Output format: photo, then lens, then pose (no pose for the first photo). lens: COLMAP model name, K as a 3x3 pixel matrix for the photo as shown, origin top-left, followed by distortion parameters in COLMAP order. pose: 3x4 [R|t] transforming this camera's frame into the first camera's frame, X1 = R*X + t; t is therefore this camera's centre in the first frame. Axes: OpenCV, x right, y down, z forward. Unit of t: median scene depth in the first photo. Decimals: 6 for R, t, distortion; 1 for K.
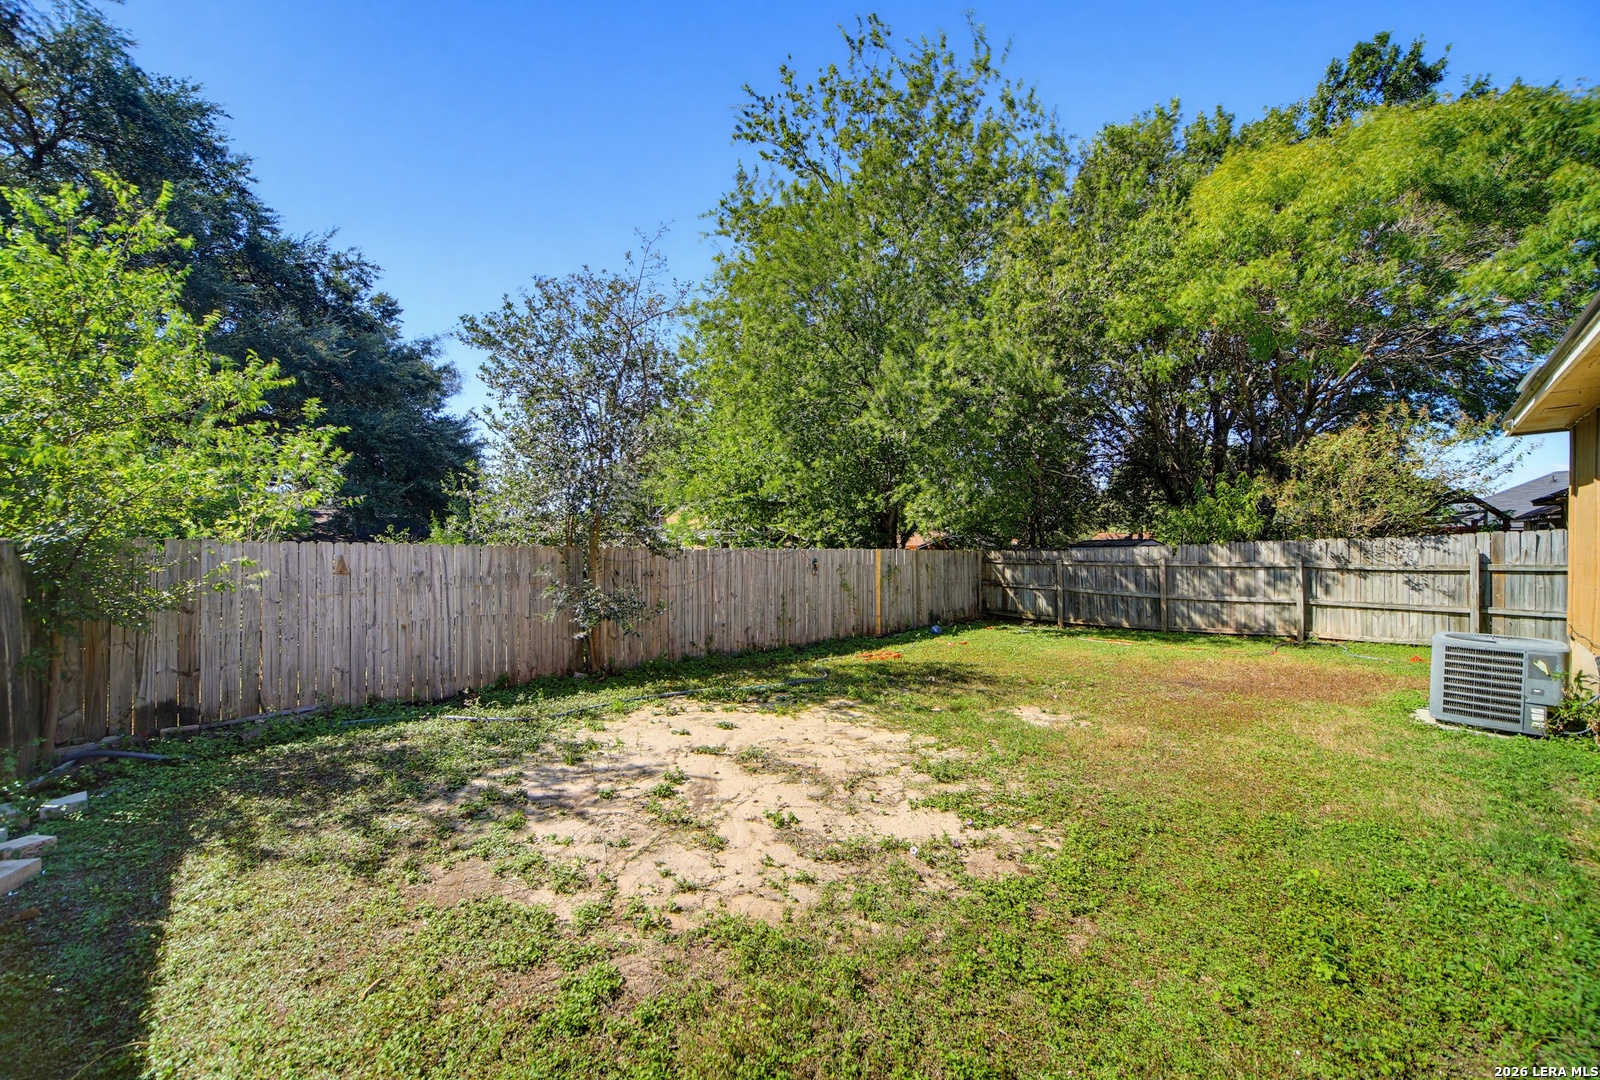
lens RADIAL K [[564.7, 0, 791.9], [0, 564.7, 547.0], [0, 0, 1]] dist [-0.003743, -0.000144]
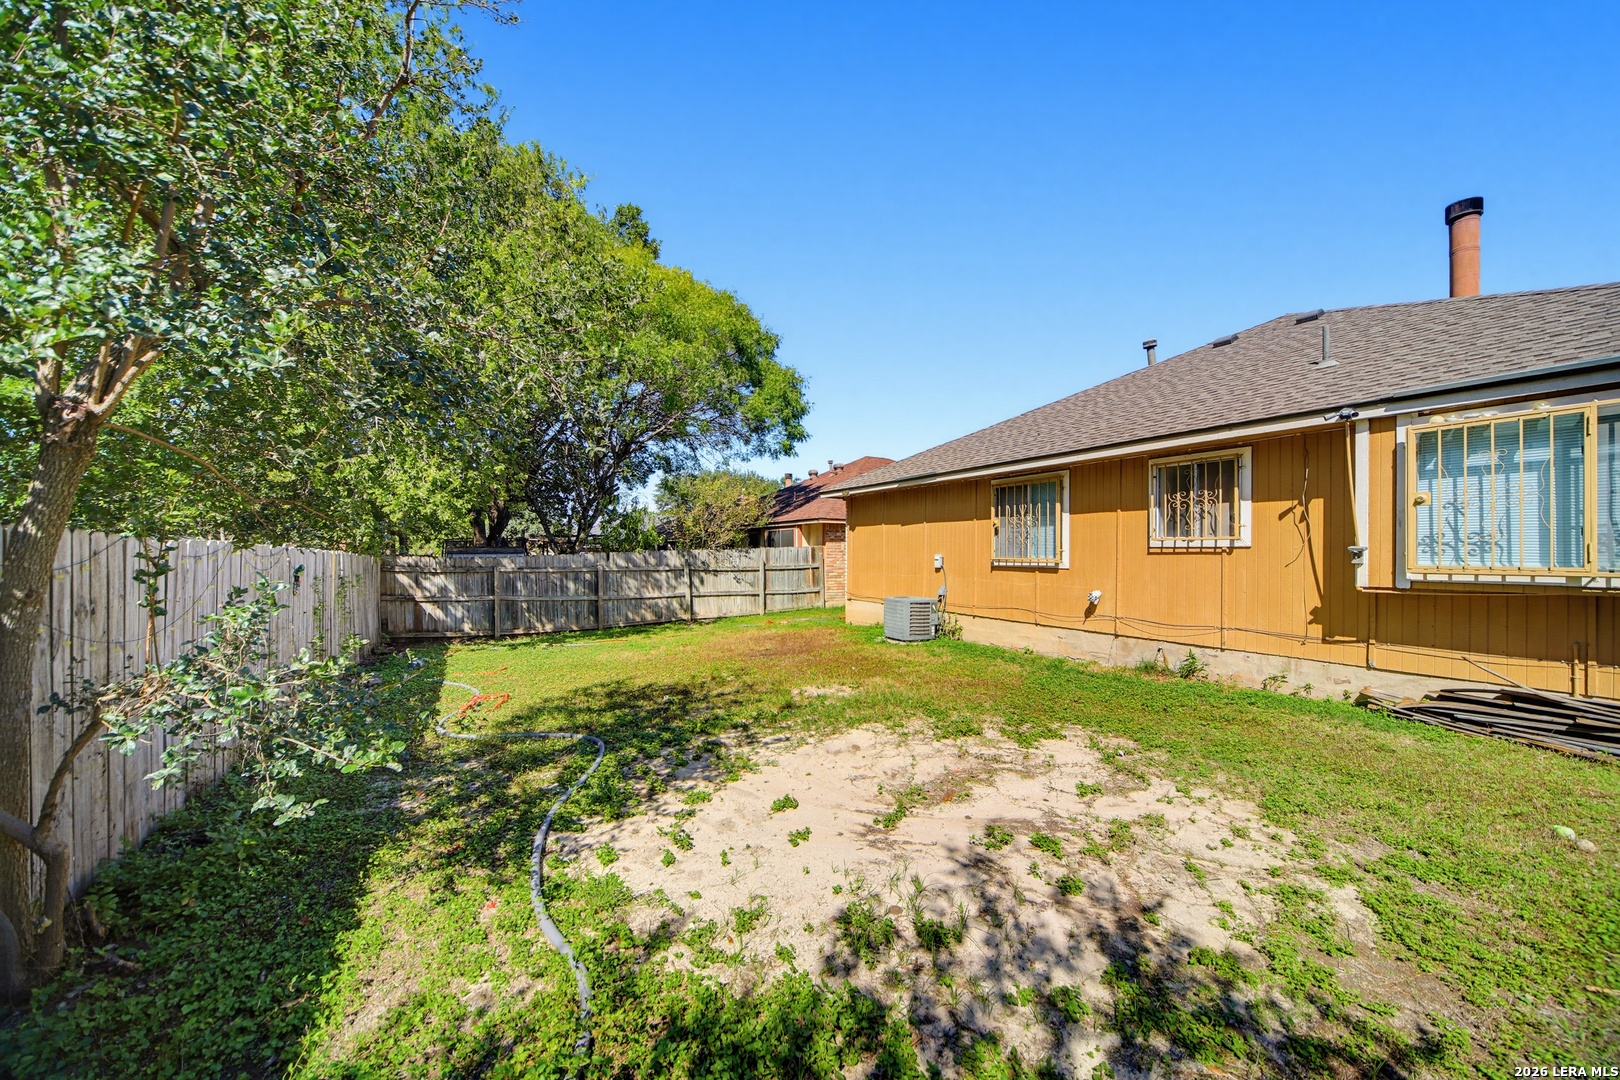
lens RADIAL K [[571.8, 0, 802.8], [0, 571.8, 554.3], [0, 0, 1]] dist [-0.003743, -0.000144]
pose [[0.183333, 0.018376, 0.982879, -0.911525], [-0.010353, 0.999806, -0.016762, 0.043127], [-0.982996, -0.007103, 0.183488, 1.017234]]
